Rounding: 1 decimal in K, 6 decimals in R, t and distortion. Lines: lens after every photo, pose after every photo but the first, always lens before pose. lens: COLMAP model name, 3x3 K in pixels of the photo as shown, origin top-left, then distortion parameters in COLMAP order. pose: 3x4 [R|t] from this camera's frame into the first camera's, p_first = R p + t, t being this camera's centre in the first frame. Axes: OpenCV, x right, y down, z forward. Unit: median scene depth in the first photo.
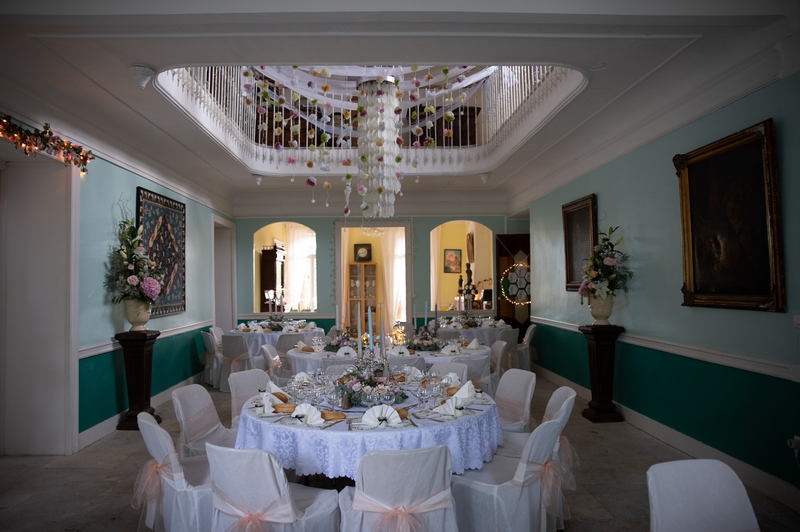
lens RADIAL K [[550.9, 0, 400.0], [0, 550.9, 266.0], [0, 0, 1]] dist [-0.127163, 0.084600]
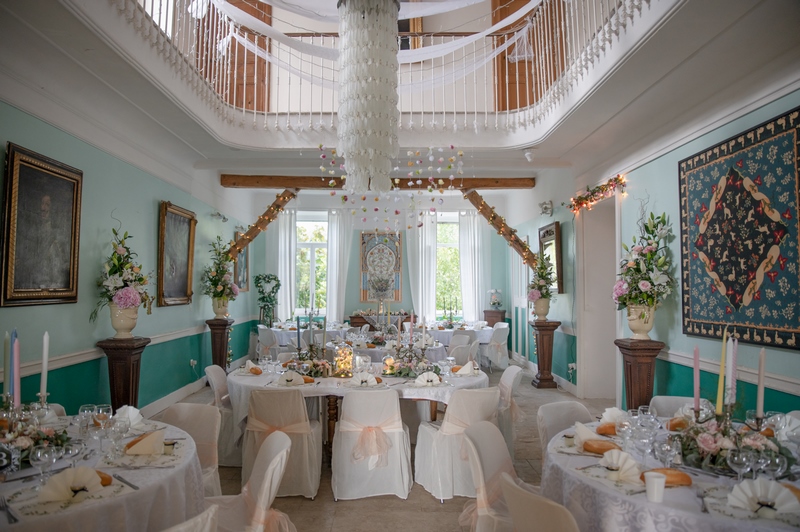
lens RADIAL K [[540.1, 0, 395.9], [0, 540.1, 263.8], [0, 0, 1]] dist [-0.129810, 0.088810]
pose [[-0.999192, 0.011071, 0.038636, -0.096545], [0.008051, 0.996962, -0.077469, 0.049688], [-0.039377, -0.077095, -0.996246, 1.611195]]
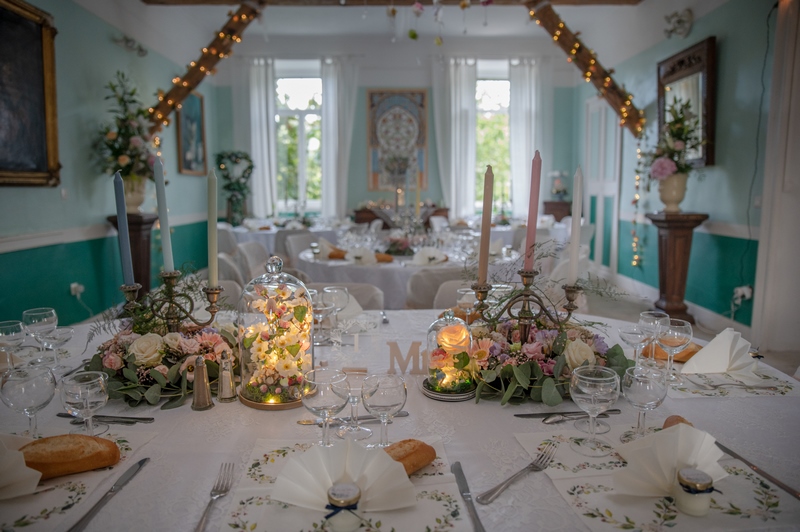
lens RADIAL K [[540.1, 0, 395.9], [0, 540.1, 263.8], [0, 0, 1]] dist [-0.129810, 0.088810]
pose [[-0.997787, 0.008972, 0.065879, -0.053692], [0.015879, 0.994336, 0.105091, 0.076688], [-0.064563, 0.105904, -0.992278, 1.101562]]
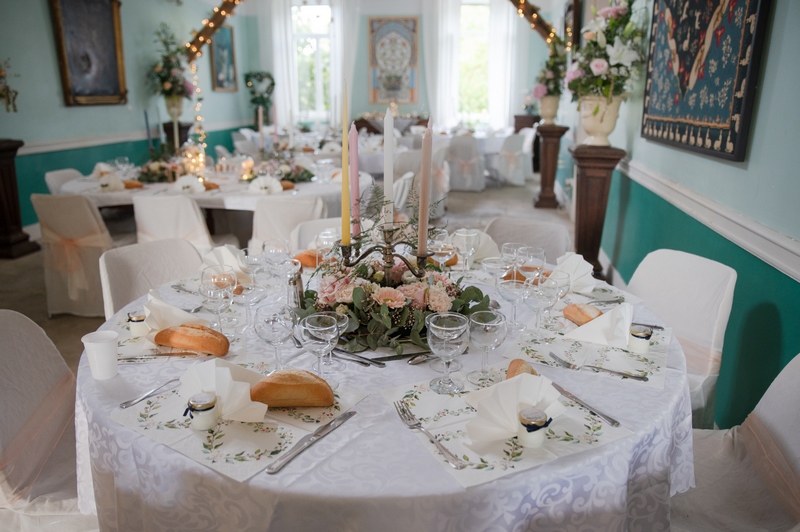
lens RADIAL K [[576.1, 0, 400.0], [0, 576.1, 266.0], [0, 0, 1]] dist [-0.101433, 0.084410]
pose [[-0.979700, -0.046428, 0.195017, -0.333960], [0.004497, 0.967476, 0.252921, 0.073294], [-0.200417, 0.248664, -0.947628, 1.476366]]
